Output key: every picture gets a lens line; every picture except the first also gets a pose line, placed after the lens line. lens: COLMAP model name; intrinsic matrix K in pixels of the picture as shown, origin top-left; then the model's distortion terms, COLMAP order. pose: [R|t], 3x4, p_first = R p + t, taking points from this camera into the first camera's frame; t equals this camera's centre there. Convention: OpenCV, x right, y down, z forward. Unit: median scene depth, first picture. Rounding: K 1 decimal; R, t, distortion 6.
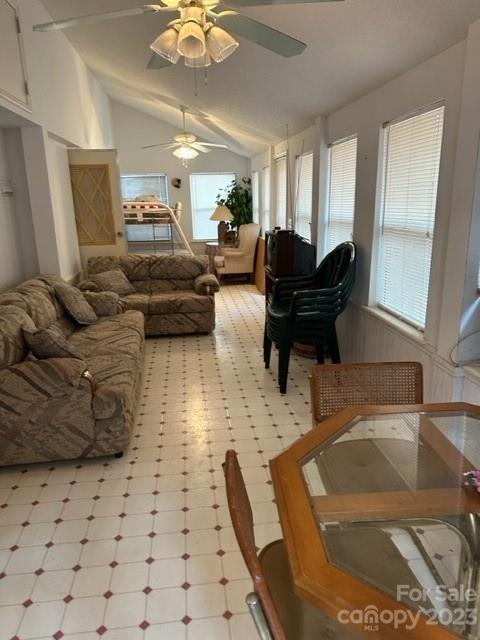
lens RADIAL K [[448.1, 0, 237.0], [0, 448.1, 321.4], [0, 0, 1]] dist [0.075816, -0.002933]
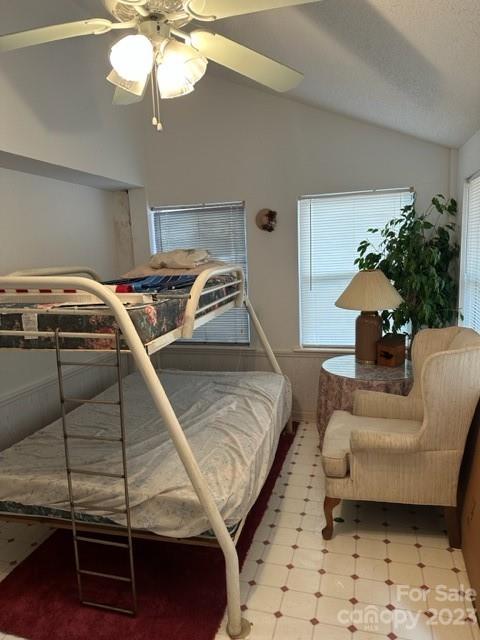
lens RADIAL K [[448.1, 0, 238.5], [0, 448.1, 315.9], [0, 0, 1]] dist [0.075816, -0.002933]
pose [[0.919255, 0.042551, -0.391355, 0.015875], [-0.086320, 0.991735, -0.094927, -0.170670], [0.384081, 0.121044, 0.915331, 0.603220]]
